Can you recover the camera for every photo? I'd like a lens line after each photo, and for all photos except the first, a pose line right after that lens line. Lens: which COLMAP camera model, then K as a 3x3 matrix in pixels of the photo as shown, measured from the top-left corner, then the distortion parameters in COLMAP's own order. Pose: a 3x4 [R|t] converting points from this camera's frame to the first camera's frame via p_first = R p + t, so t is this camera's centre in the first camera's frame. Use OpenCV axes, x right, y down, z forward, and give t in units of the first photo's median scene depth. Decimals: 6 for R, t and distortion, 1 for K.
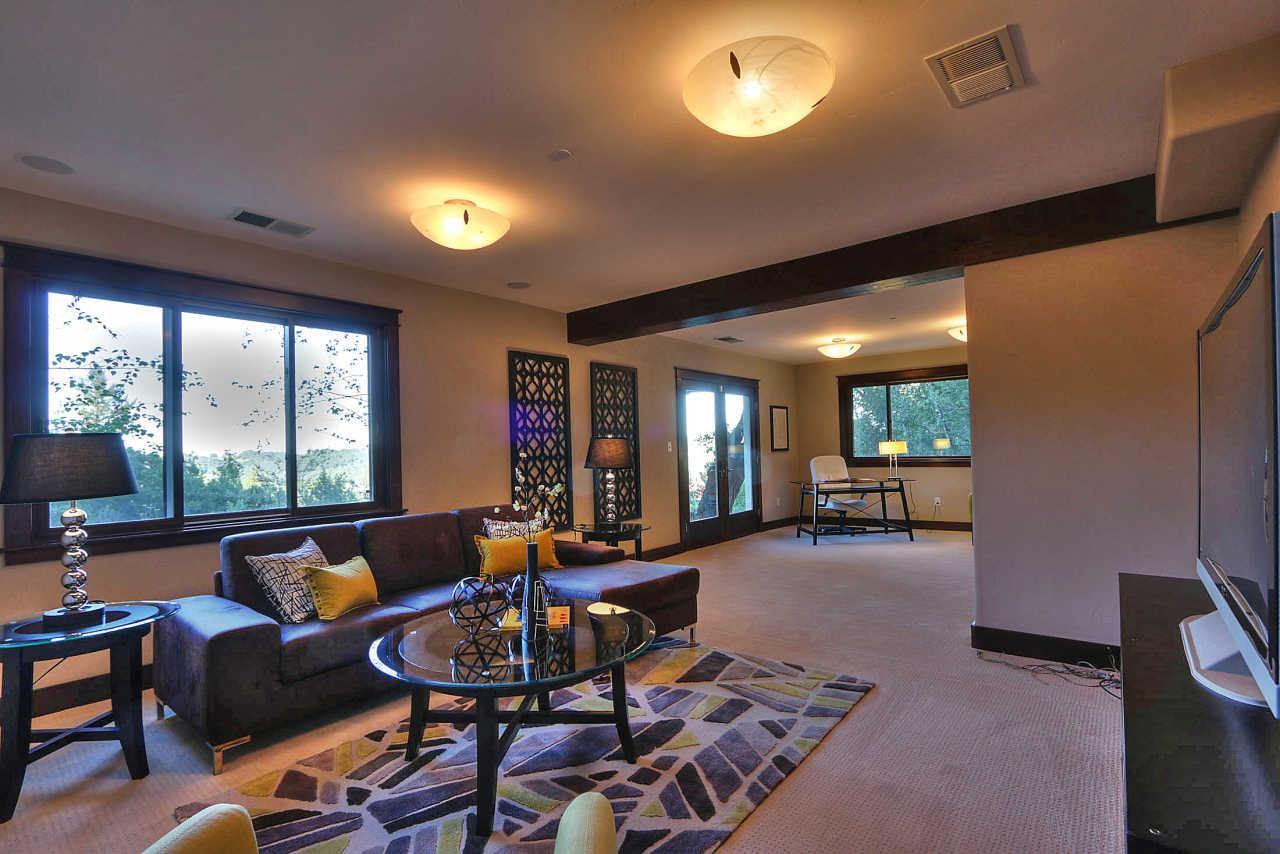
lens RADIAL K [[594.7, 0, 634.2], [0, 594.7, 436.5], [0, 0, 1]] dist [-0.017090, 0.000340]
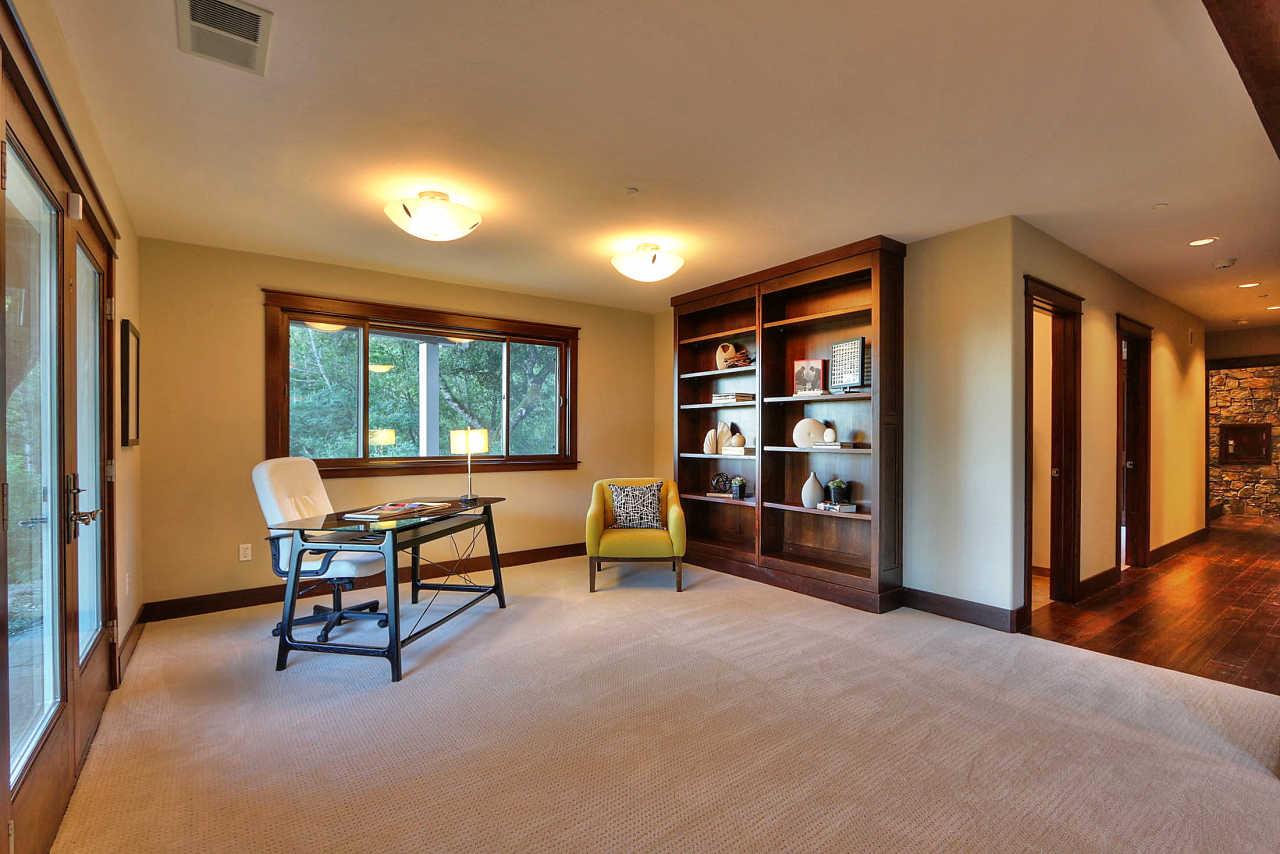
lens RADIAL K [[594.7, 0, 634.2], [0, 594.7, 436.5], [0, 0, 1]] dist [-0.017090, 0.000340]
pose [[0.223583, 0.024097, 0.974387, -0.049893], [-0.024847, 0.999510, -0.019017, 0.019947], [-0.974368, -0.019958, 0.224073, 0.696344]]
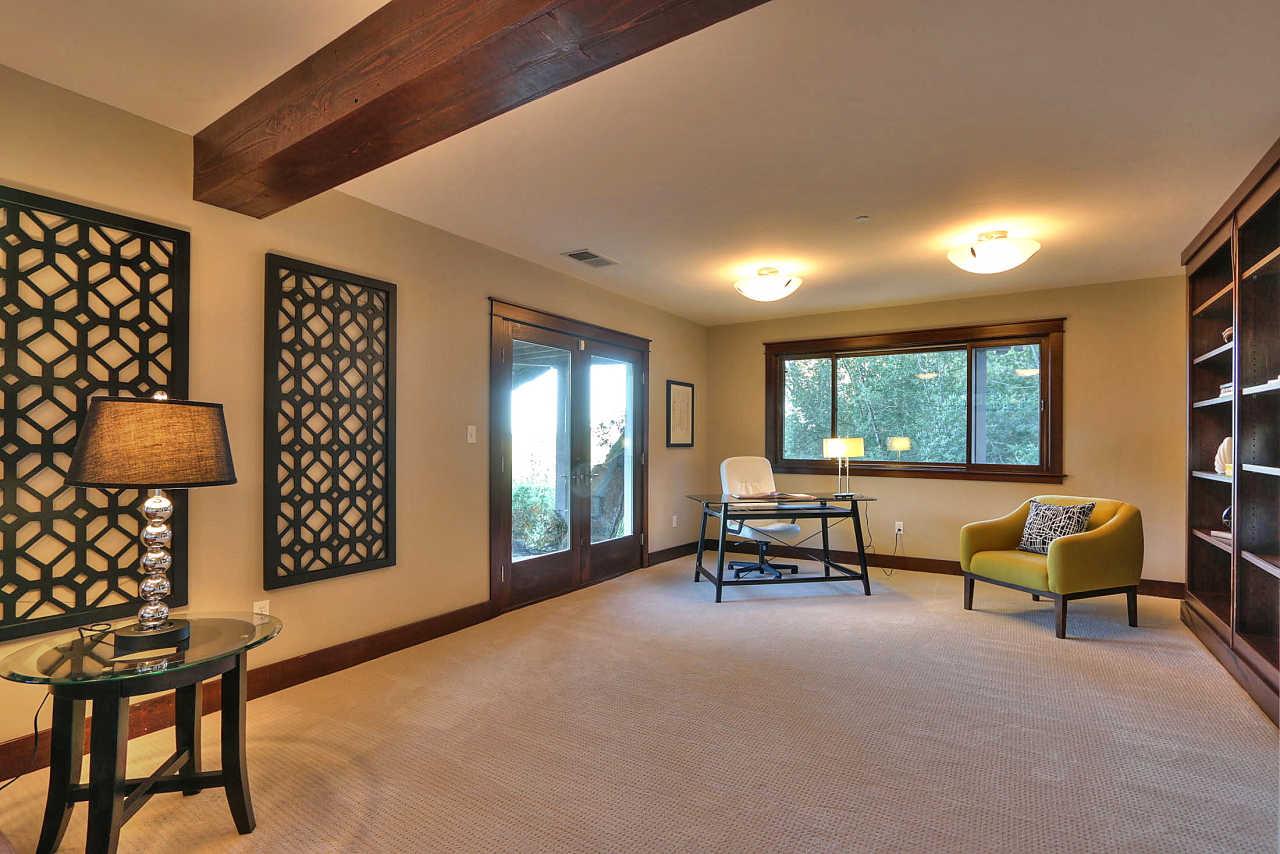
lens RADIAL K [[594.7, 0, 634.2], [0, 594.7, 436.5], [0, 0, 1]] dist [-0.017090, 0.000340]
pose [[0.993277, 0.032439, 0.111122, 0.131799], [-0.034038, 0.999342, 0.012521, 0.005899], [-0.110642, -0.016219, 0.993728, 0.365559]]
